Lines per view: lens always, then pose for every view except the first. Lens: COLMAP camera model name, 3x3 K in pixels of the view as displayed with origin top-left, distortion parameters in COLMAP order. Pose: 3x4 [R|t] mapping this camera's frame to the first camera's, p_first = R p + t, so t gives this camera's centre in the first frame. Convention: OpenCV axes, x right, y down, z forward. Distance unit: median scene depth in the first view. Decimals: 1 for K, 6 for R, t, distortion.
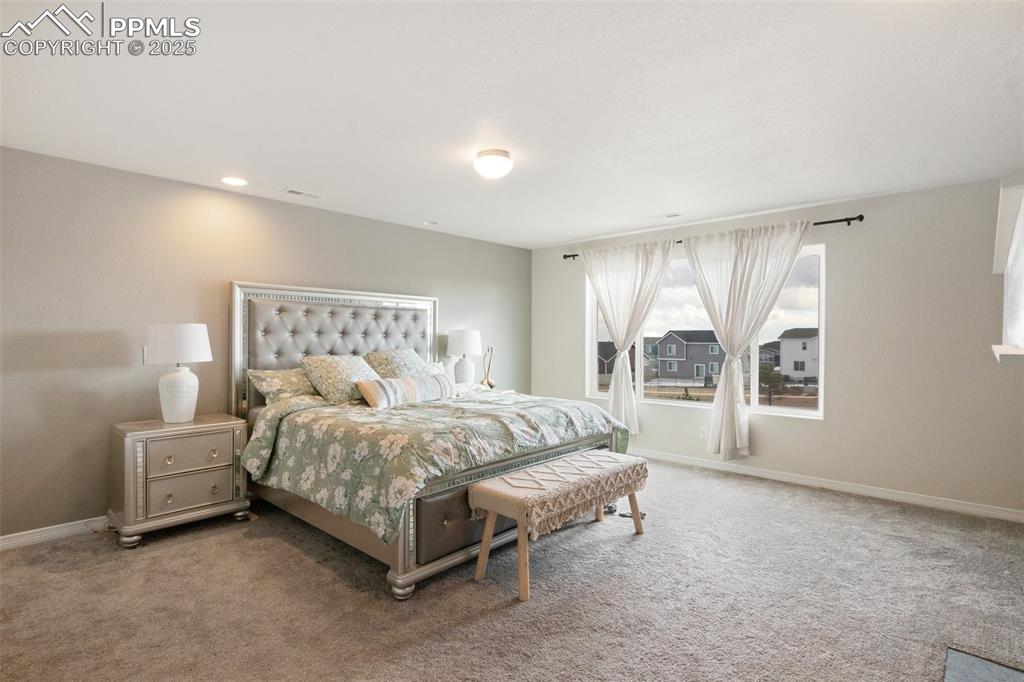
lens RADIAL K [[495.2, 0, 509.0], [0, 495.2, 345.2], [0, 0, 1]] dist [-0.000396, -0.000082]
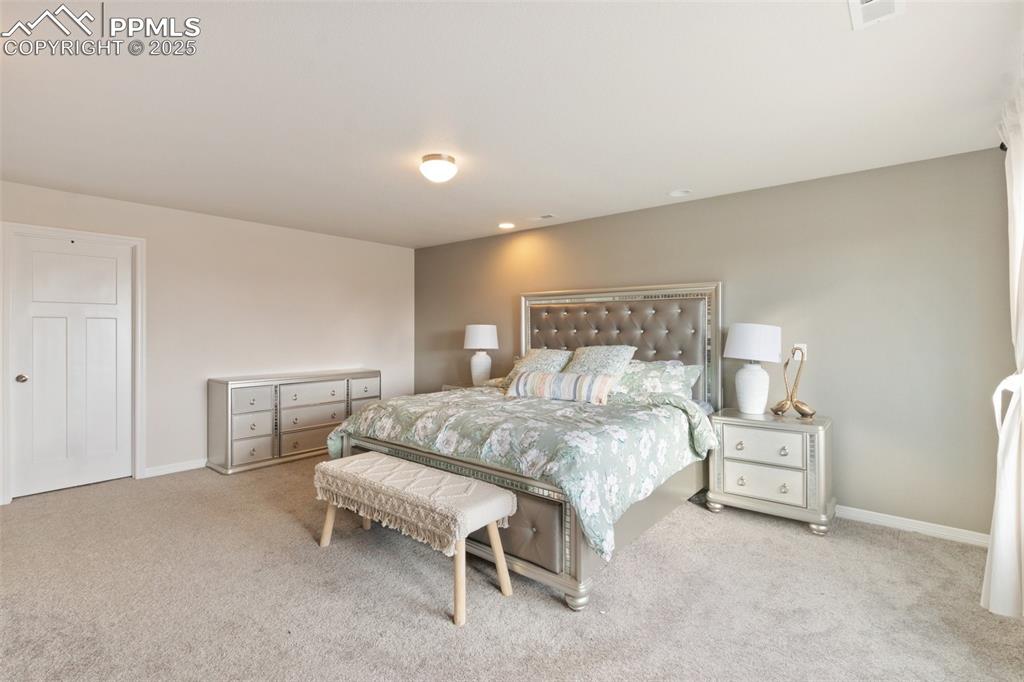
lens RADIAL K [[486.0, 0, 506.9], [0, 486.0, 332.4], [0, 0, 1]] dist [0.000238, 0.000009]
pose [[0.048236, -0.002574, -0.998833, 0.841029], [-0.020834, 0.999777, -0.003583, -0.013645], [0.998619, 0.020982, 0.048172, 0.927084]]
